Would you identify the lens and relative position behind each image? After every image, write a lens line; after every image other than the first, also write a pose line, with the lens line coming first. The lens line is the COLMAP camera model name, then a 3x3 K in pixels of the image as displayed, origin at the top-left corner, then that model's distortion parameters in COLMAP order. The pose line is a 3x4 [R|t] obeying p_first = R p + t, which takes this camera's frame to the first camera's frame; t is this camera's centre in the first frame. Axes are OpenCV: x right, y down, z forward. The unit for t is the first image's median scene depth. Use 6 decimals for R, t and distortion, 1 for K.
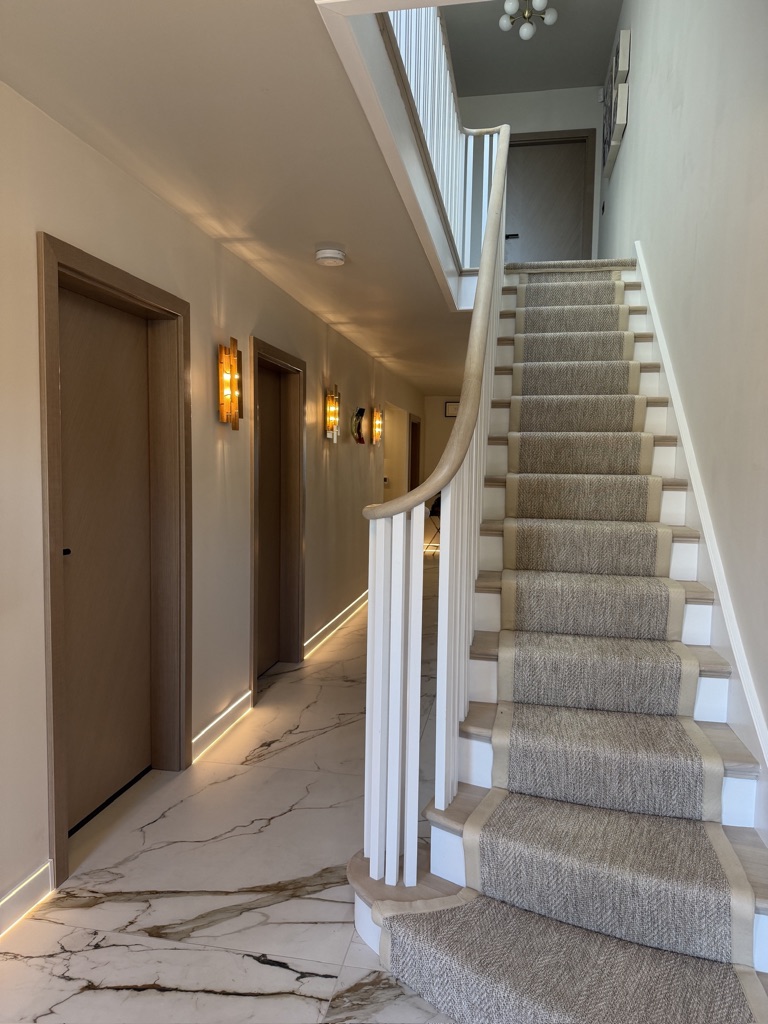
lens RADIAL K [[728.0, 0, 384.0], [0, 728.0, 512.0], [0, 0, 1]] dist [0.060650, -0.084761]
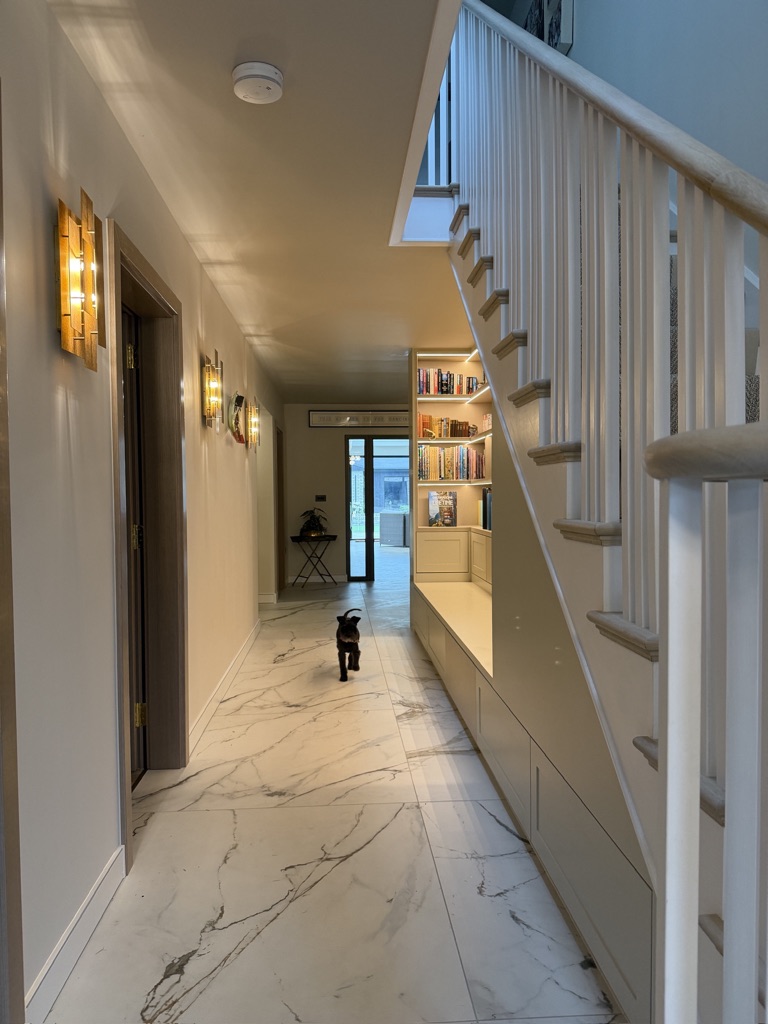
lens RADIAL K [[728.0, 0, 384.0], [0, 728.0, 512.0], [0, 0, 1]] dist [0.060650, -0.084761]
pose [[0.967787, -0.029667, 0.250017, -0.131768], [0.041666, 0.998213, -0.042835, 0.023225], [-0.248299, 0.051872, 0.967294, 0.425855]]
